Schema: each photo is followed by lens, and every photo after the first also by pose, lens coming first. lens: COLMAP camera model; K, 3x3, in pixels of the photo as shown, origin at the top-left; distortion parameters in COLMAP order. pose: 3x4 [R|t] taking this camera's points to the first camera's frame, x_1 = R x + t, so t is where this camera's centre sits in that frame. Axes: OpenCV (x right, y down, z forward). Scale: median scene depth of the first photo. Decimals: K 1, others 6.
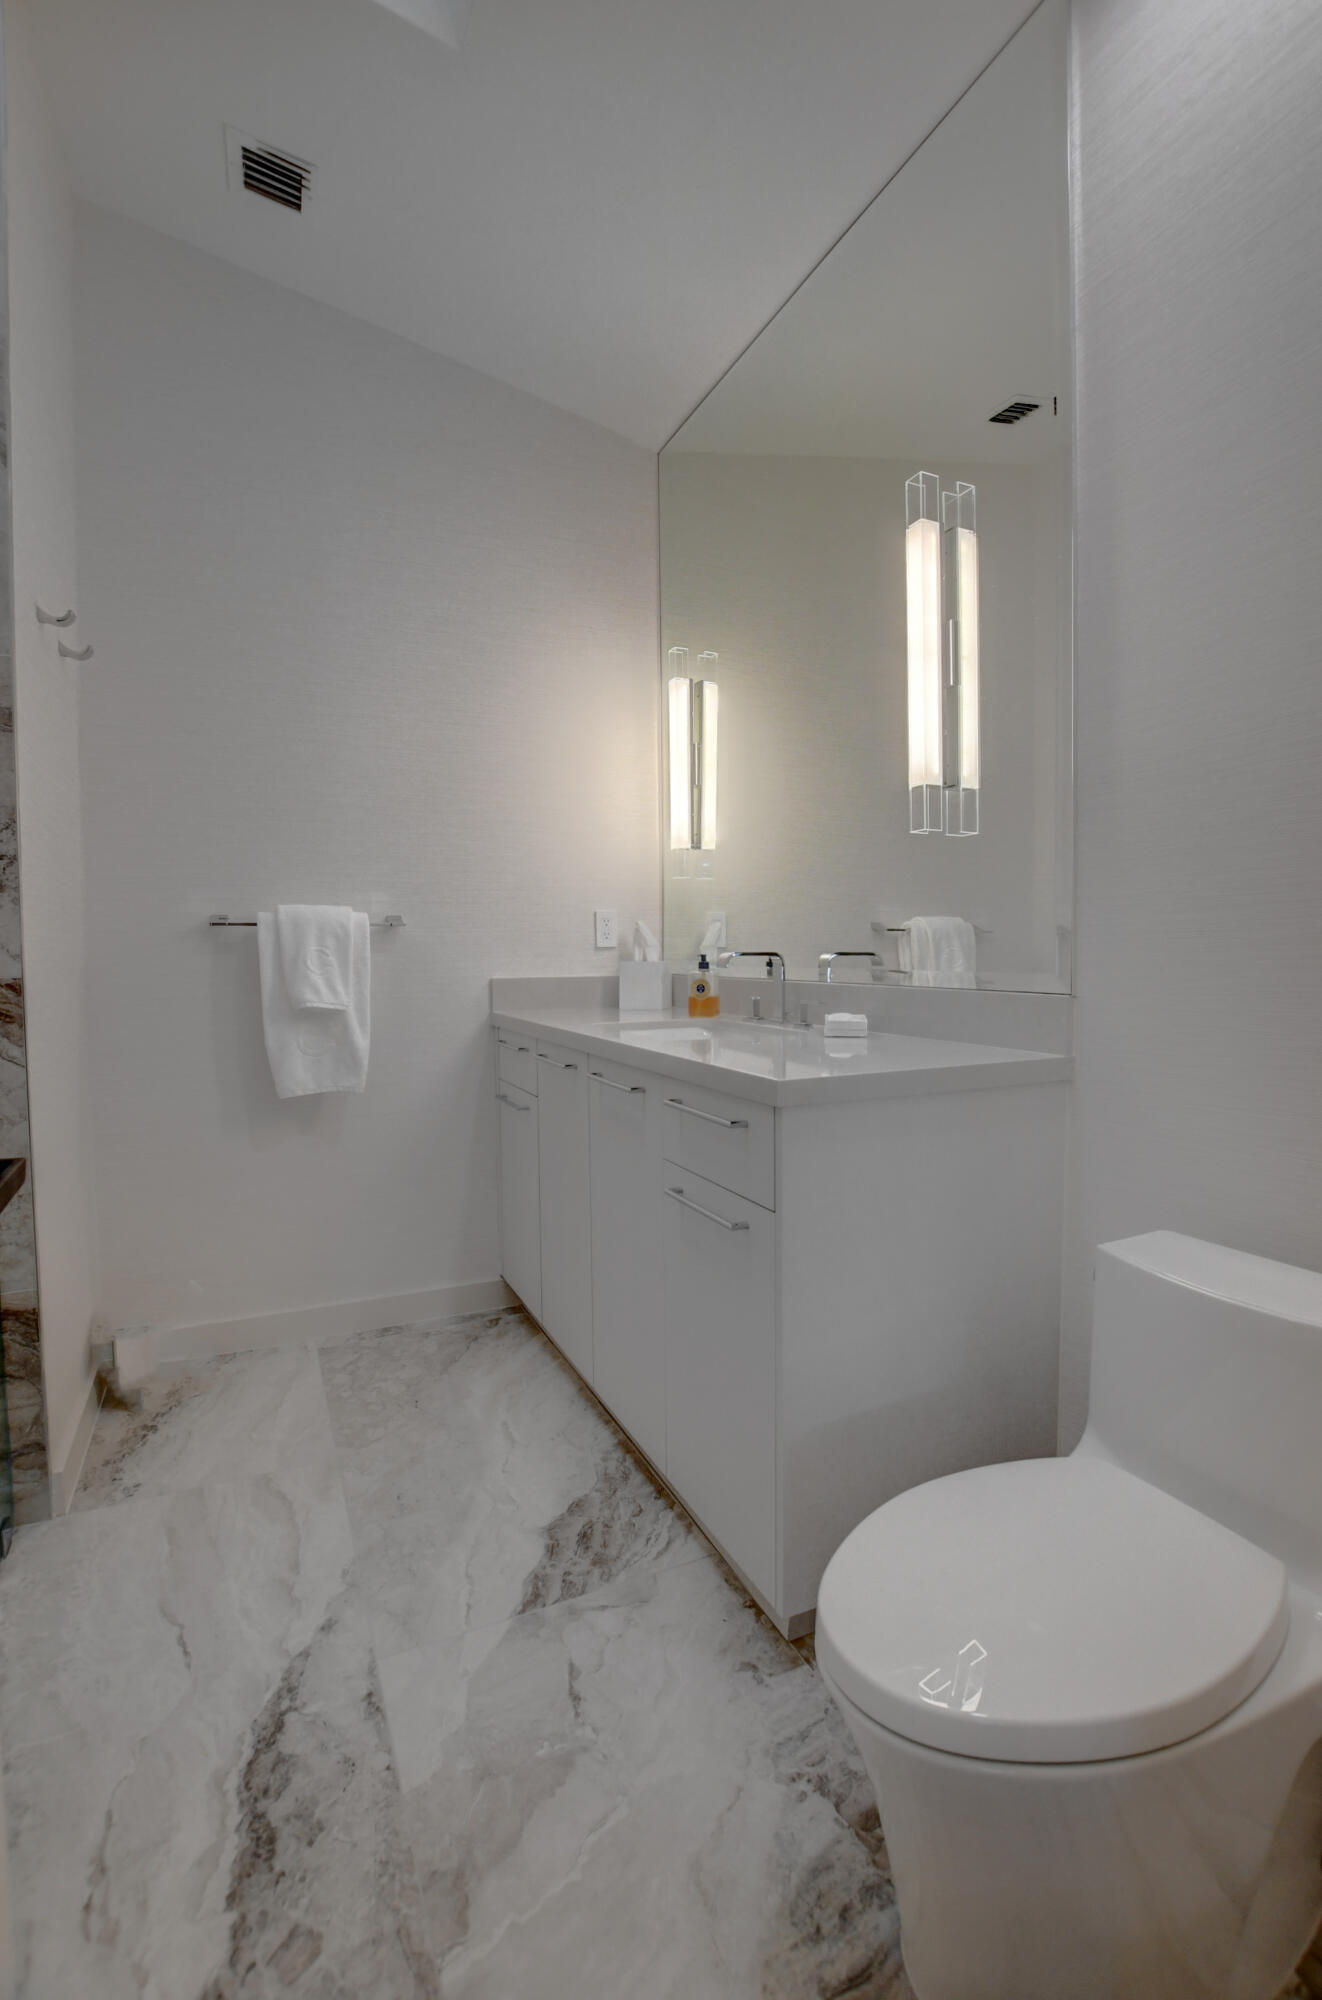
lens RADIAL K [[876.0, 0, 660.6], [0, 876.0, 981.8], [0, 0, 1]] dist [-0.026286, 0.003605]
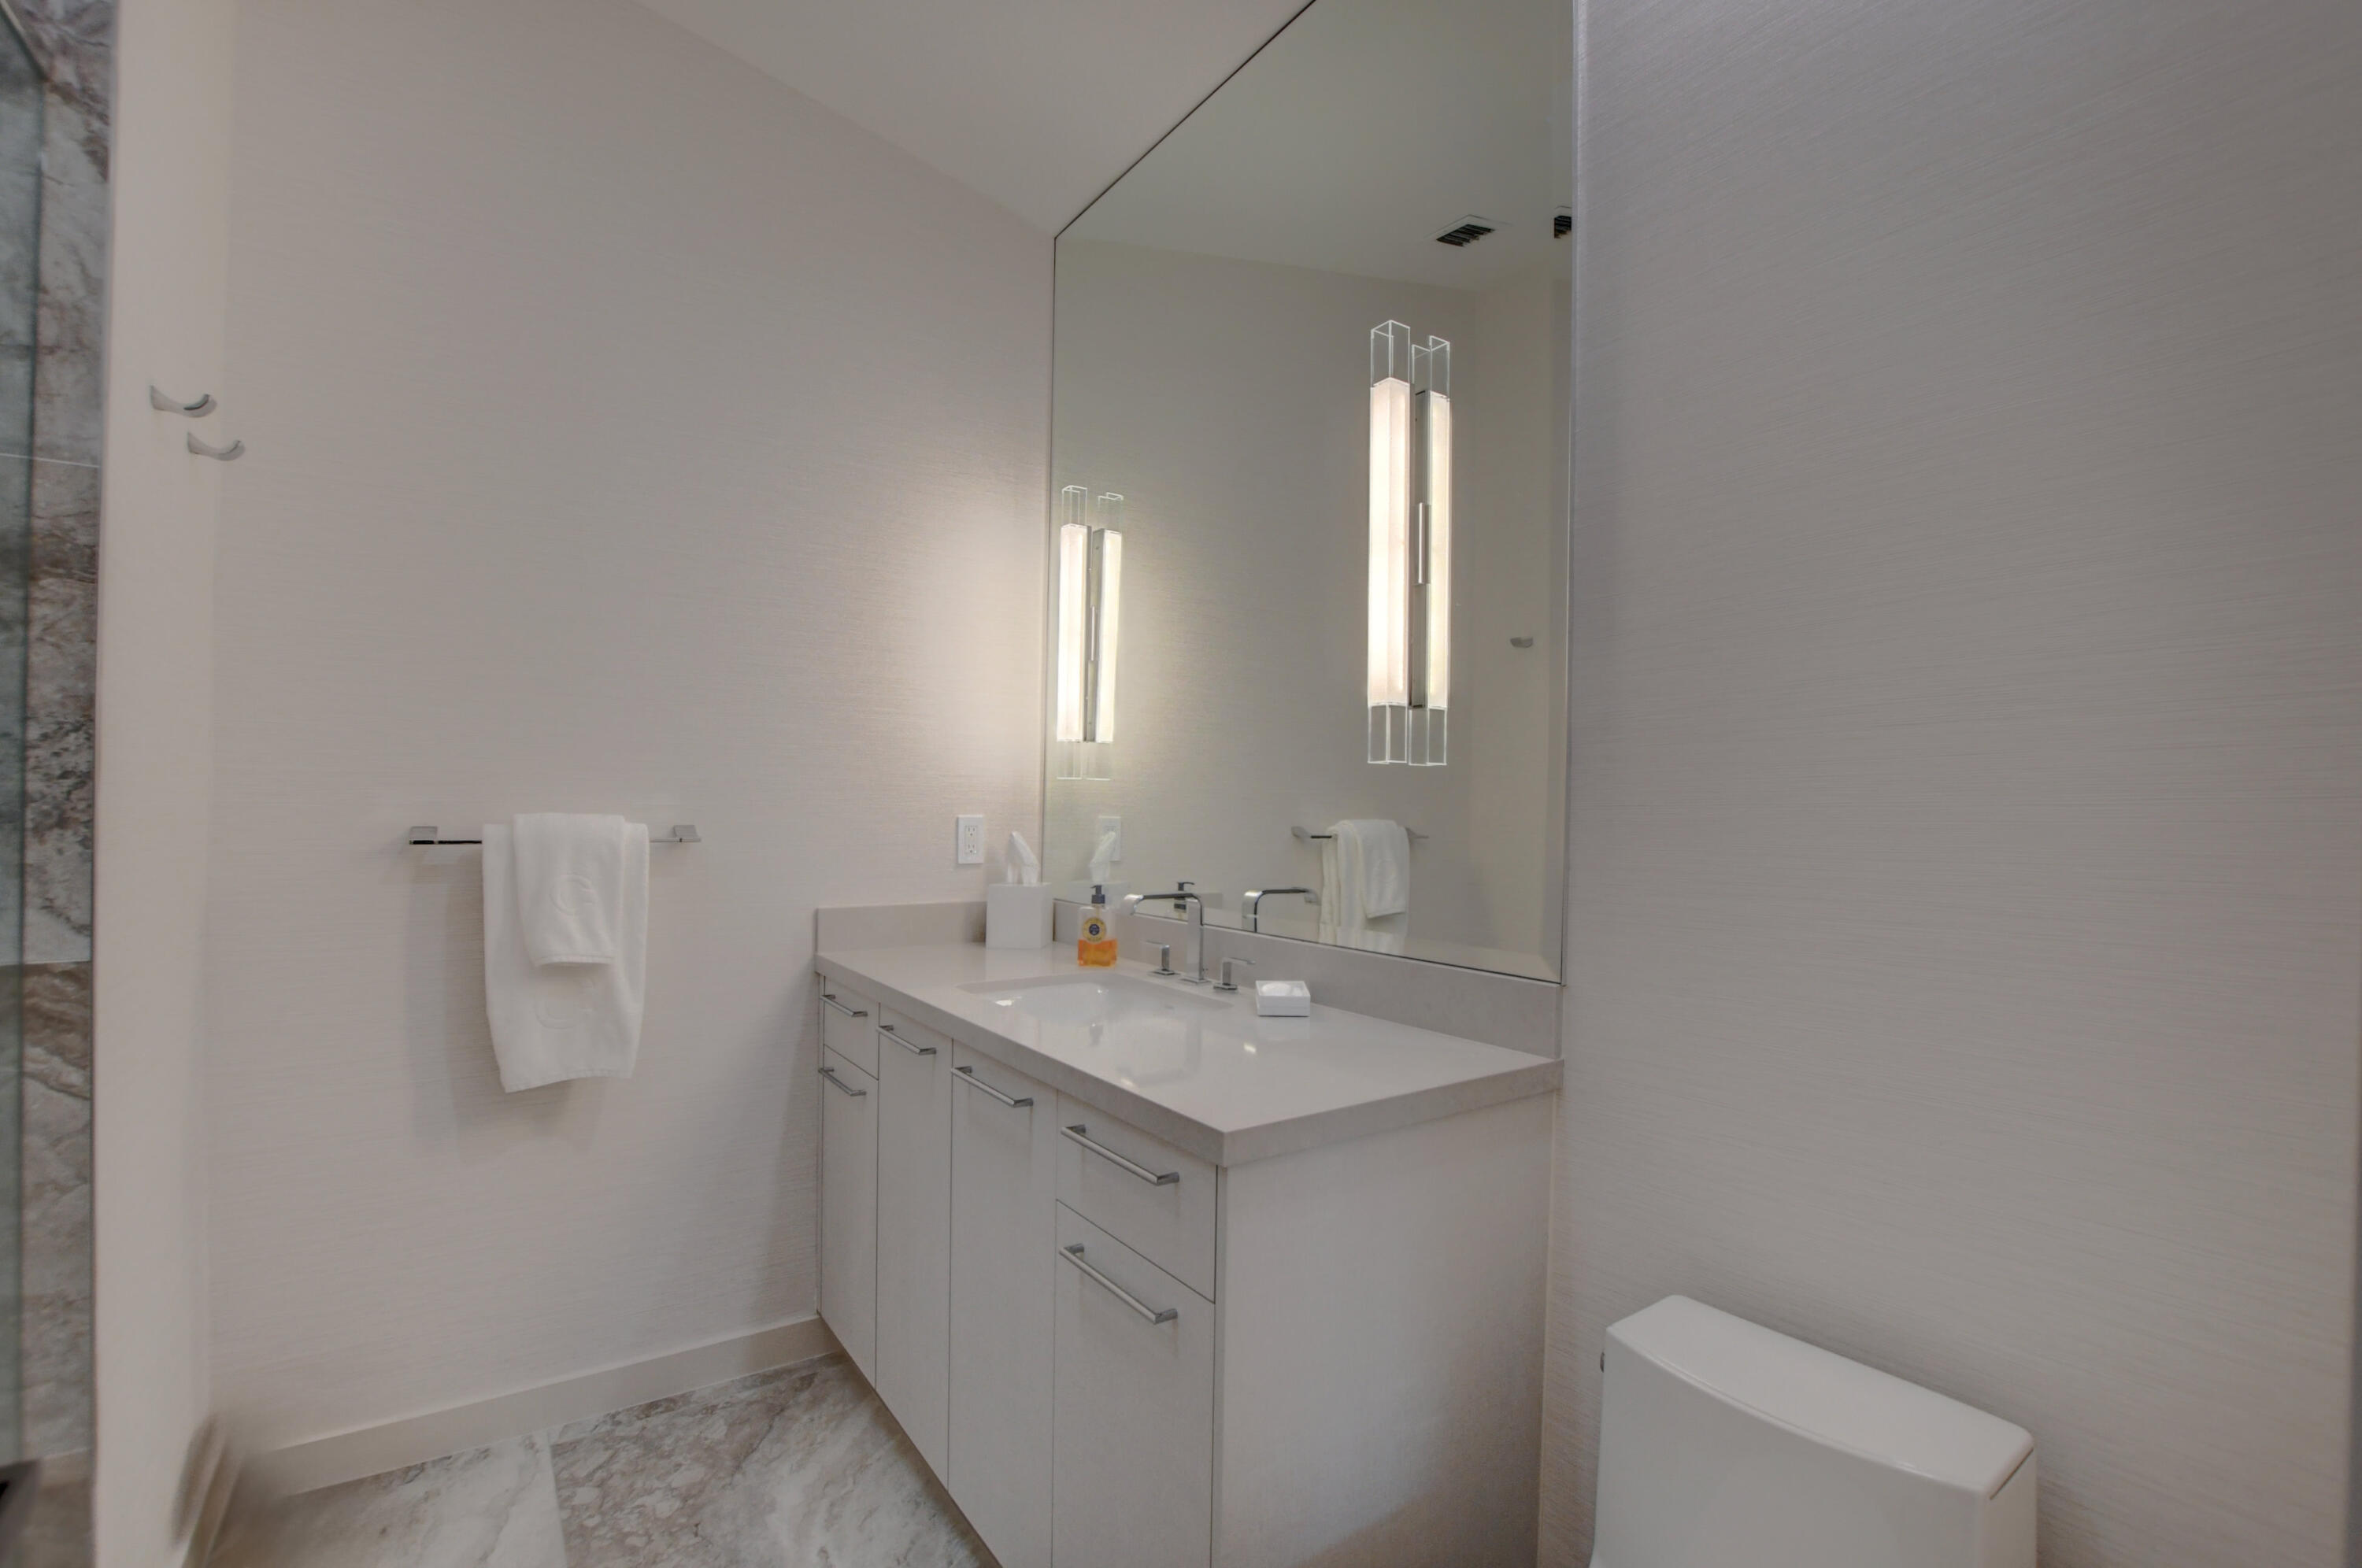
lens RADIAL K [[1034.4, 0, 1179.9], [0, 1034.4, 798.1], [0, 0, 1]] dist [-0.026286, 0.003605]
pose [[0.985661, 0.034489, 0.165174, -0.042142], [-0.030430, 0.999171, -0.027039, -0.103464], [-0.165970, 0.021625, 0.985894, 0.082225]]
